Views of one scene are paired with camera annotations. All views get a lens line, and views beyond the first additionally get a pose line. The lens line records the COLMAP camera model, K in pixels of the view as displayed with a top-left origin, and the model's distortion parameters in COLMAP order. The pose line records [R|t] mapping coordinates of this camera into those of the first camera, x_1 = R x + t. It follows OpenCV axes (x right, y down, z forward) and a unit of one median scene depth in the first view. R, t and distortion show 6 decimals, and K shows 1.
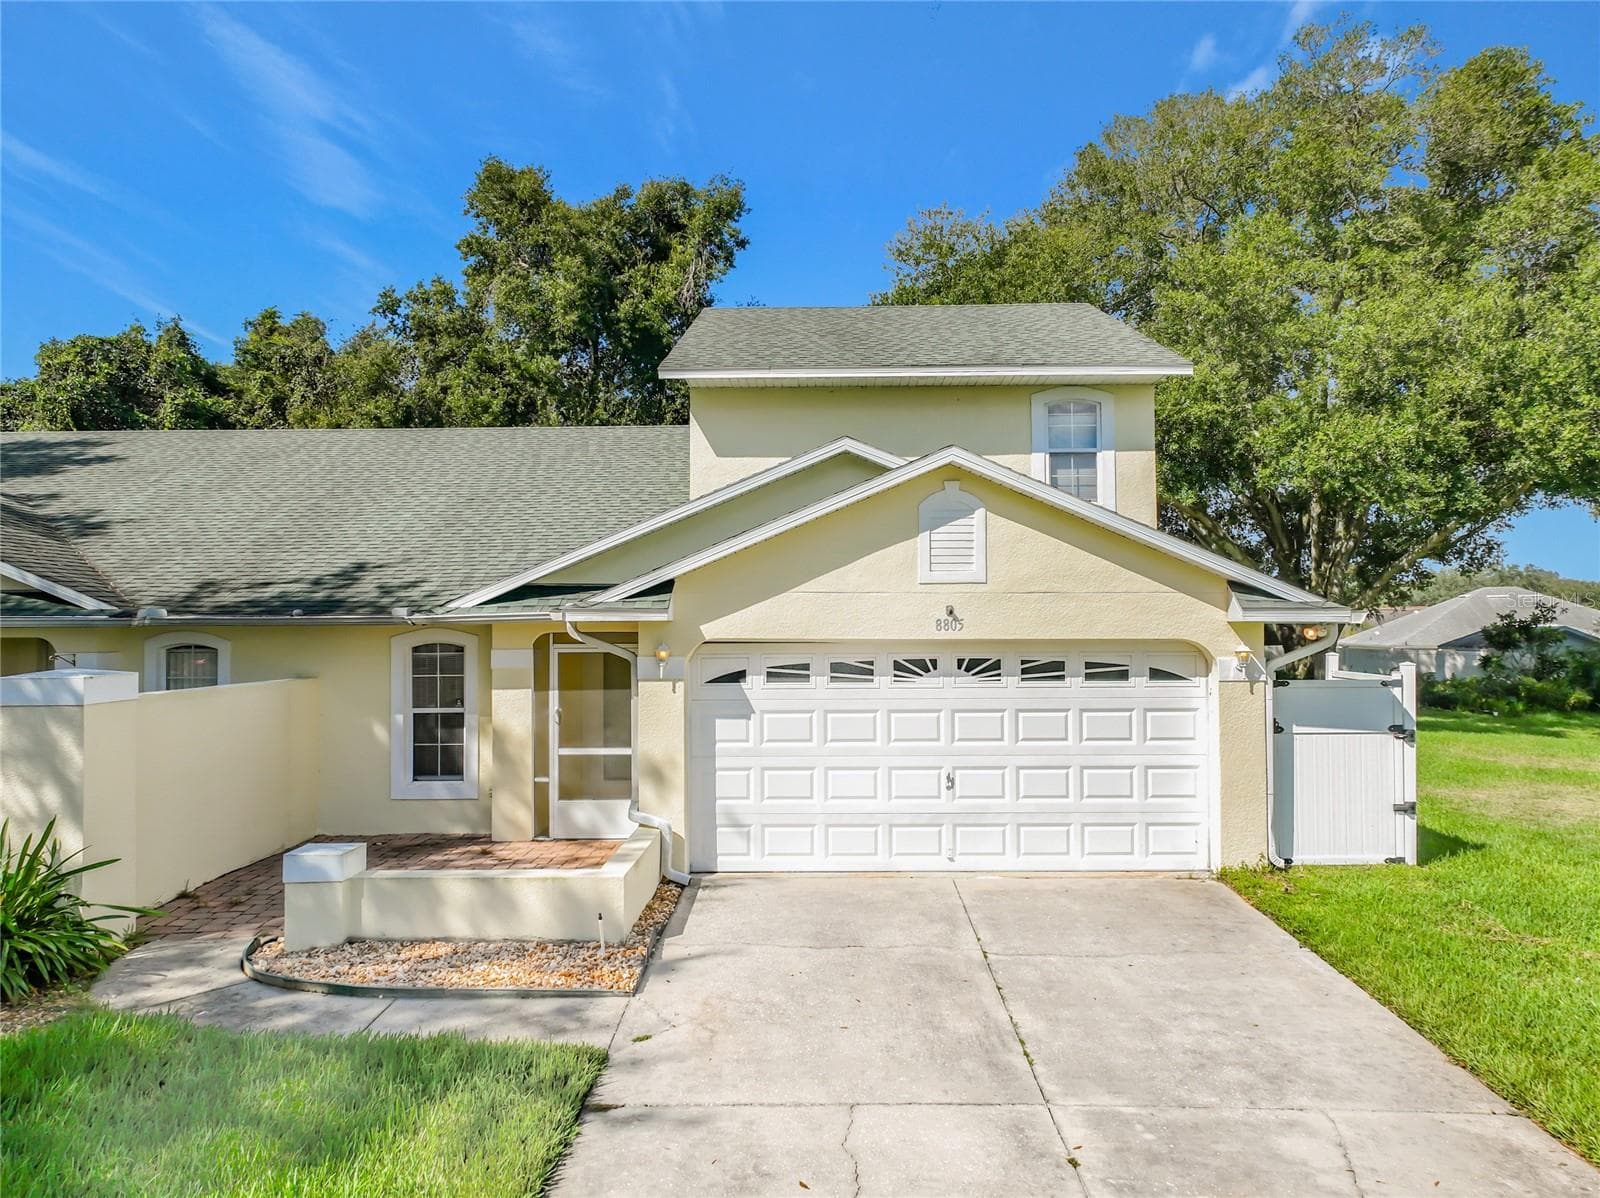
lens RADIAL K [[1130.6, 0, 813.8], [0, 1130.6, 597.2], [0, 0, 1]] dist [0.003331, 0.008620]
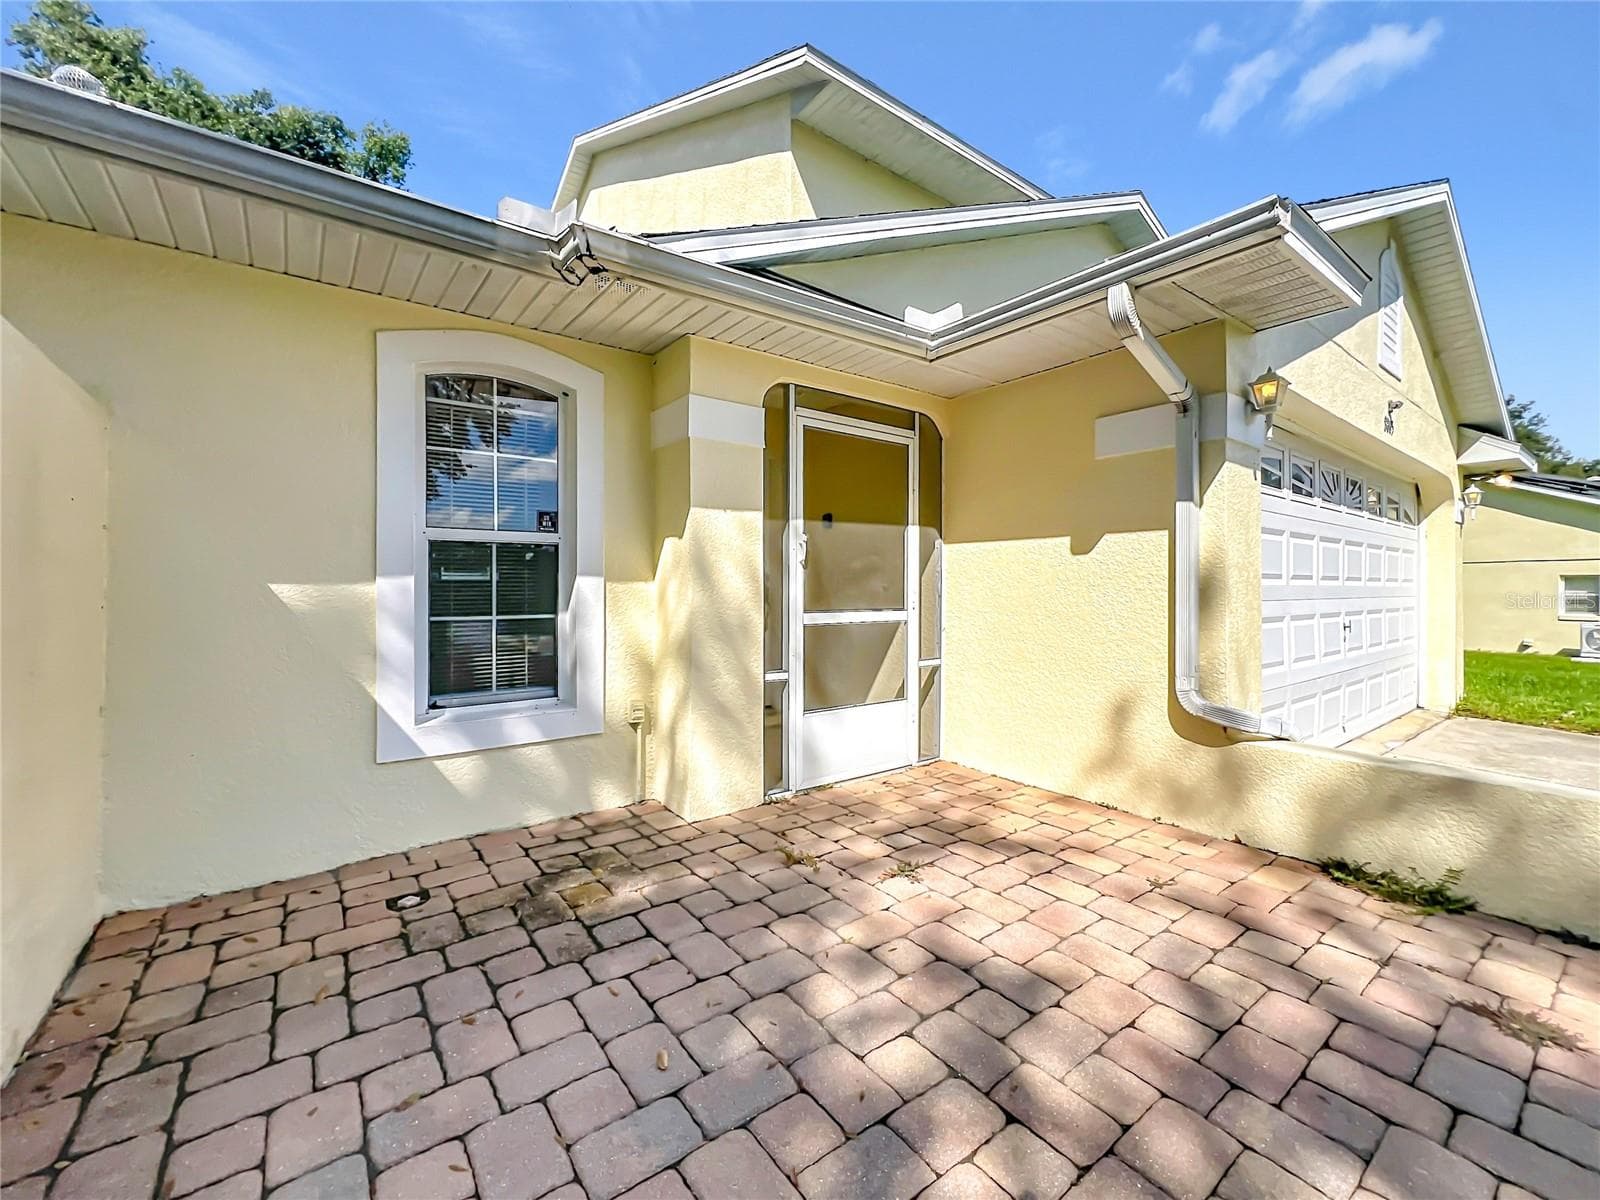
lens RADIAL K [[647.5, 0, 783.5], [0, 647.5, 592.7], [0, 0, 1]] dist [0.000059, 0.002957]
pose [[0.800224, 0.000100, 0.599701, -0.460682], [-0.020798, 0.999403, 0.027587, 0.131221], [-0.599340, -0.034548, 0.799749, 0.871220]]
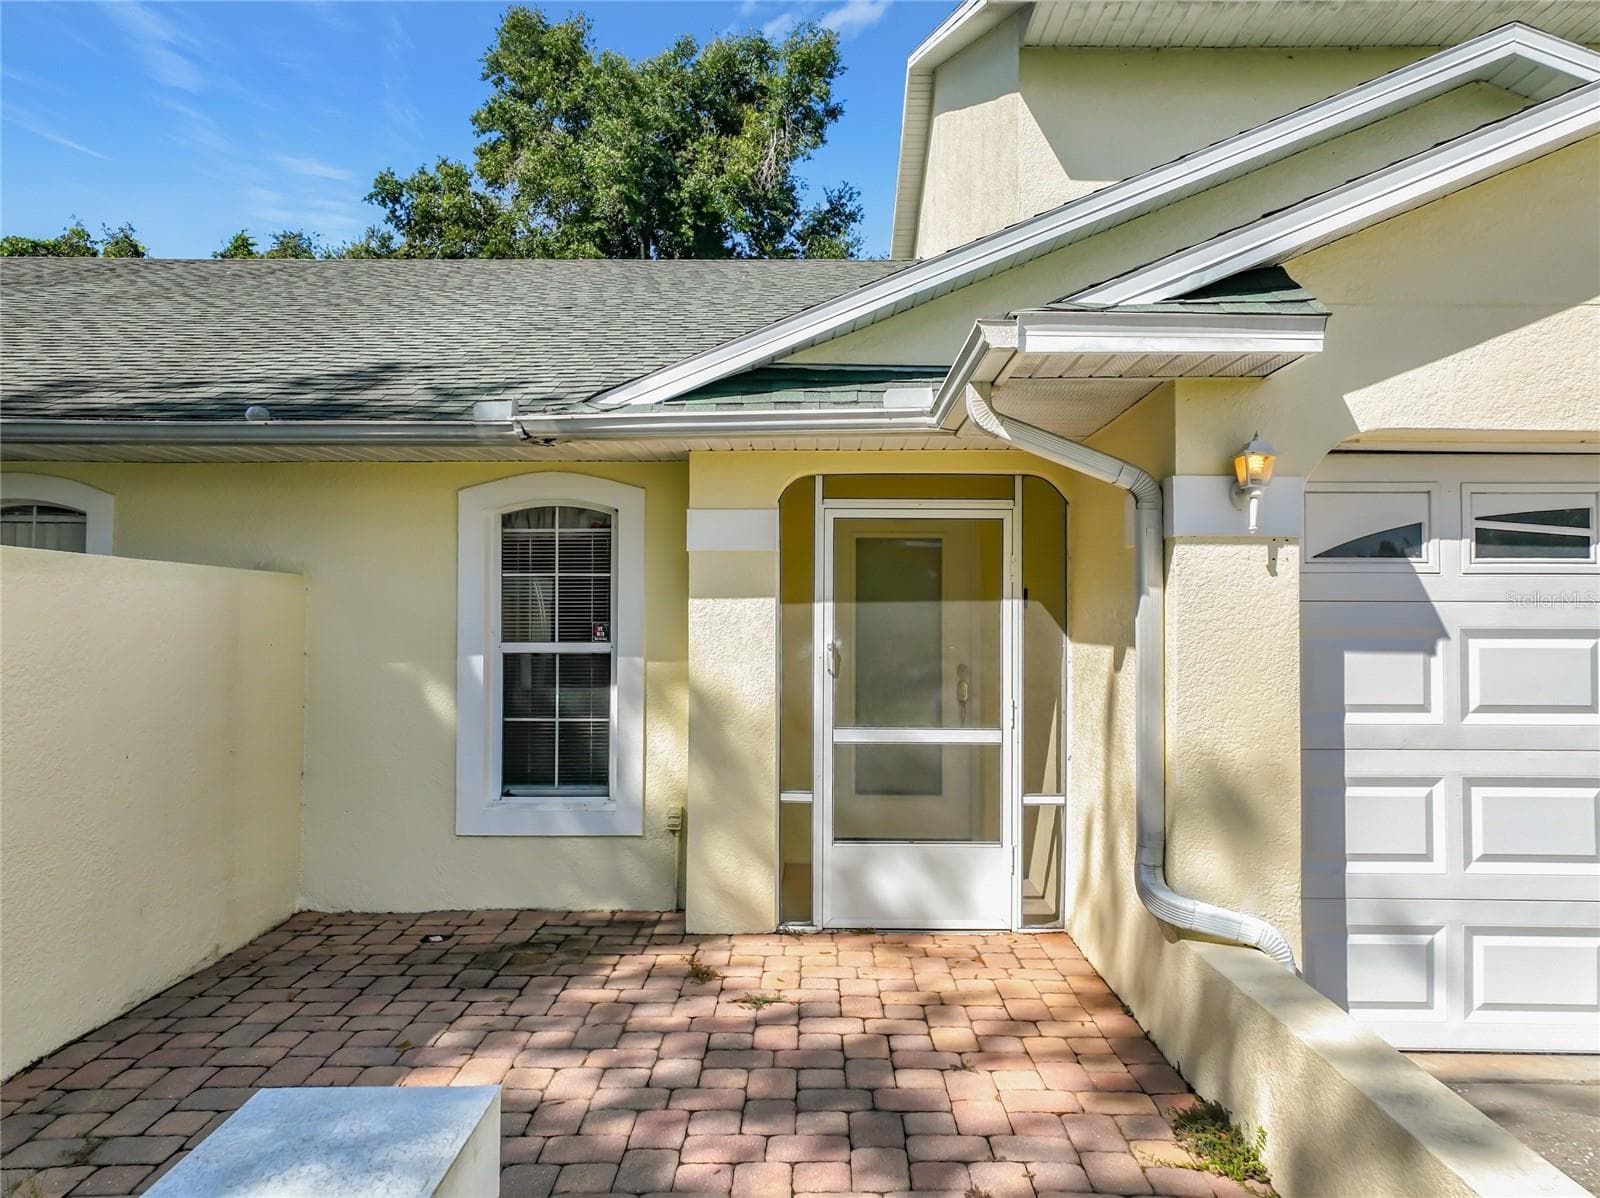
lens RADIAL K [[1139.7, 0, 810.3], [0, 1139.7, 602.2], [0, 0, 1]] dist [0.001414, 0.012670]
pose [[0.999904, 0.009617, 0.009933, -0.271108], [-0.009678, 0.999935, 0.006069, 0.090364], [-0.009874, -0.006165, 0.999932, 0.614013]]
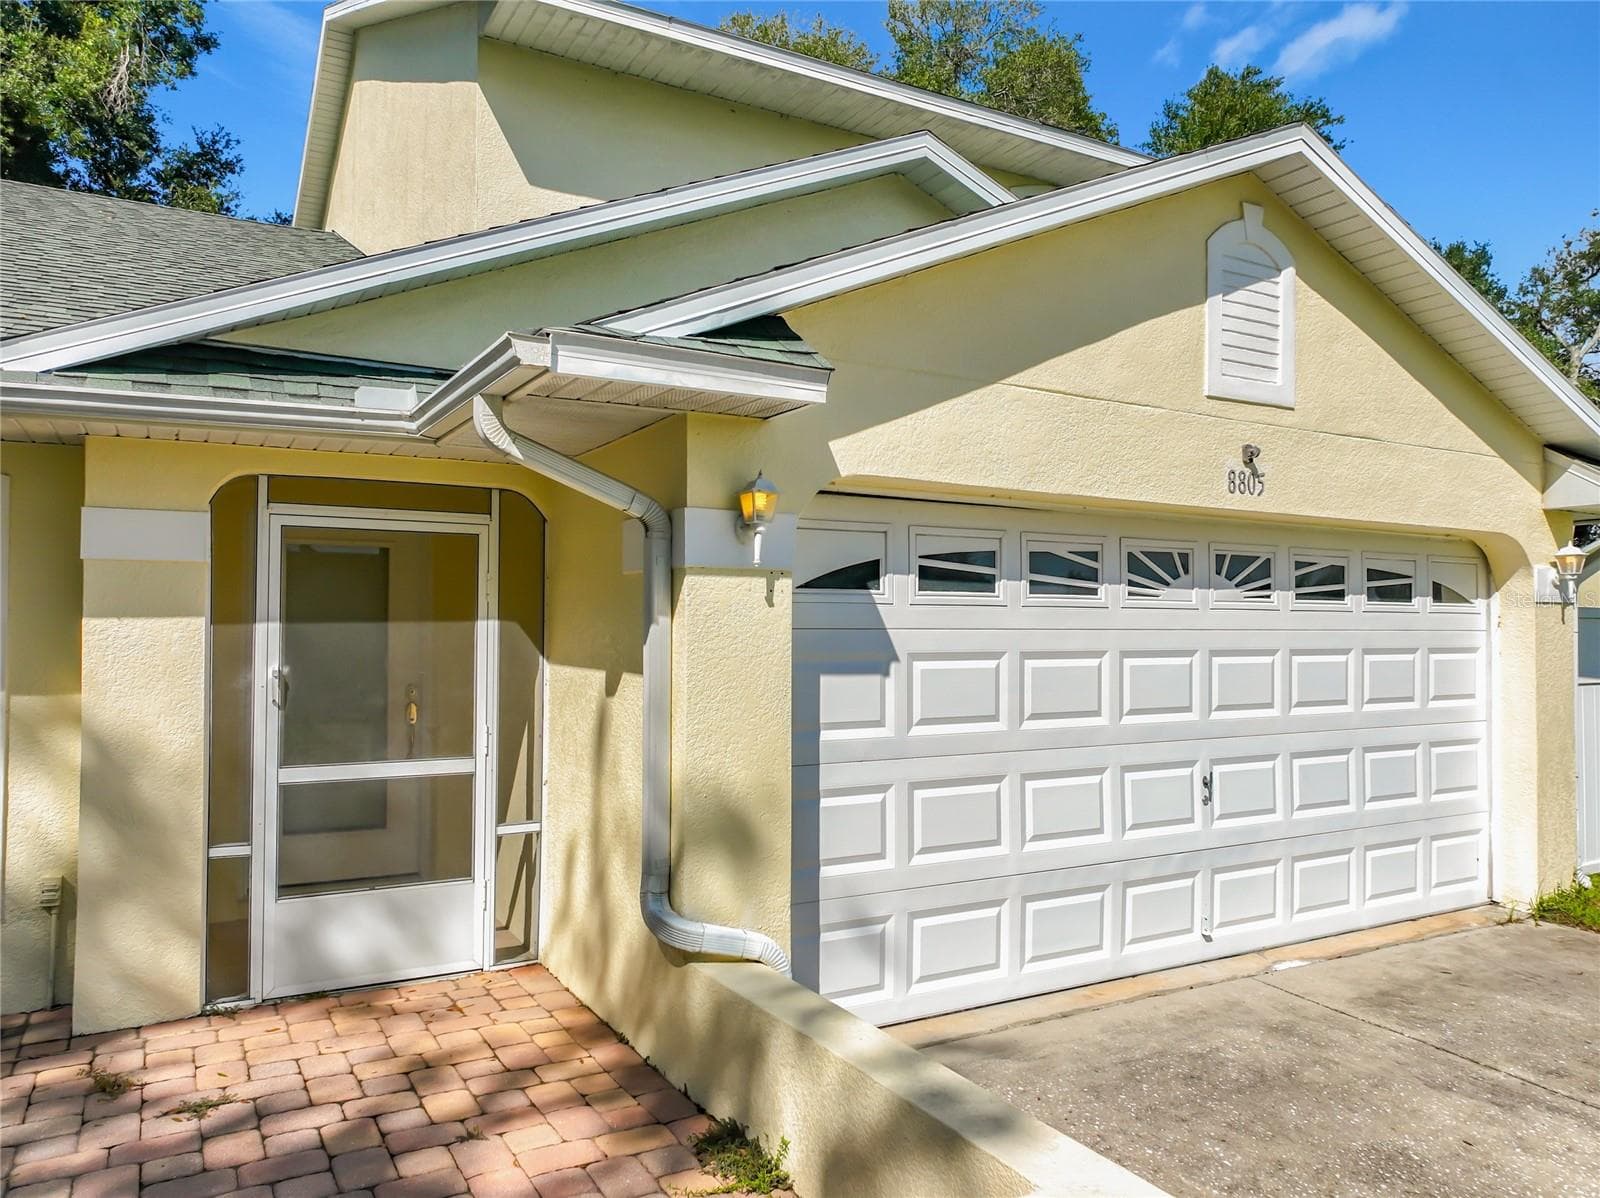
lens RADIAL K [[1139.7, 0, 810.3], [0, 1139.7, 602.2], [0, 0, 1]] dist [0.001414, 0.012670]
pose [[0.860661, 0.020137, 0.508780, -0.304509], [-0.021993, 0.999755, -0.002365, 0.081900], [-0.508703, -0.009154, 0.860893, 0.637315]]
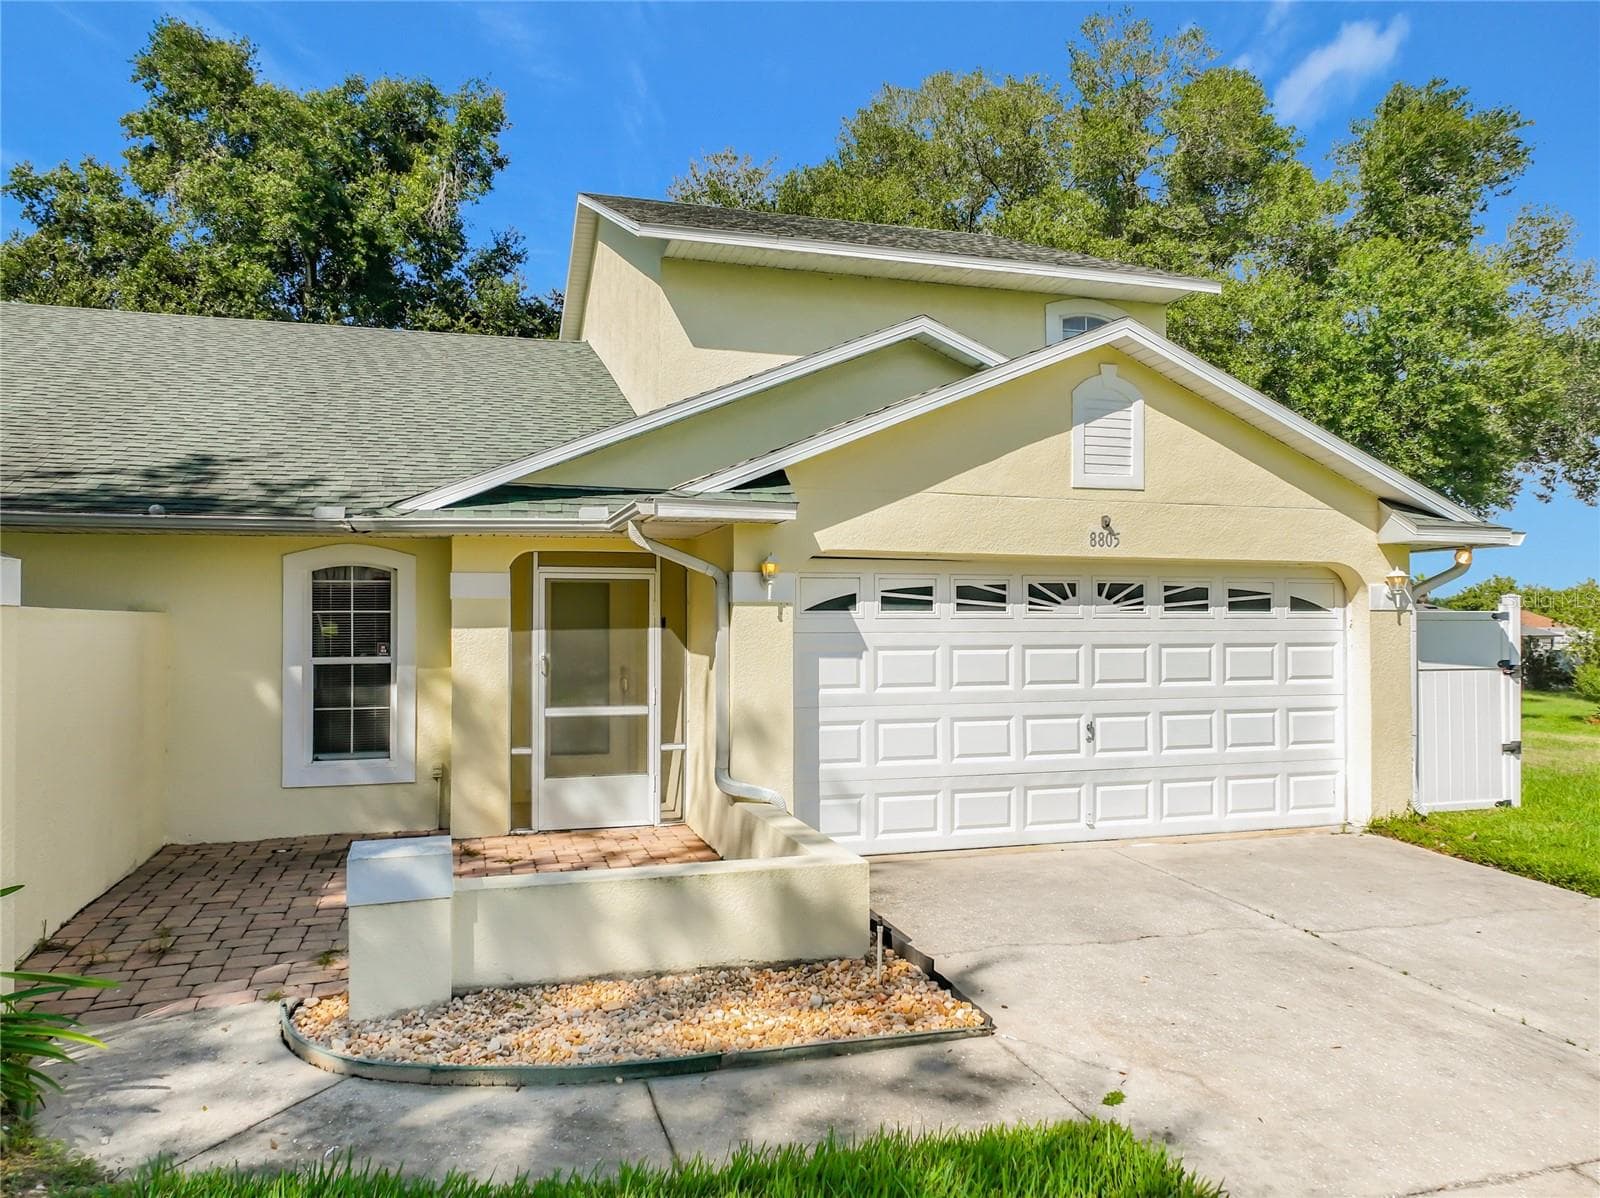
lens RADIAL K [[1133.8, 0, 810.0], [0, 1133.8, 599.5], [0, 0, 1]] dist [0.003512, 0.000103]
pose [[0.951568, 0.010255, 0.307267, -0.326540], [-0.011629, 0.999929, 0.002641, 0.066404], [-0.307218, -0.006086, 0.951620, 0.275771]]
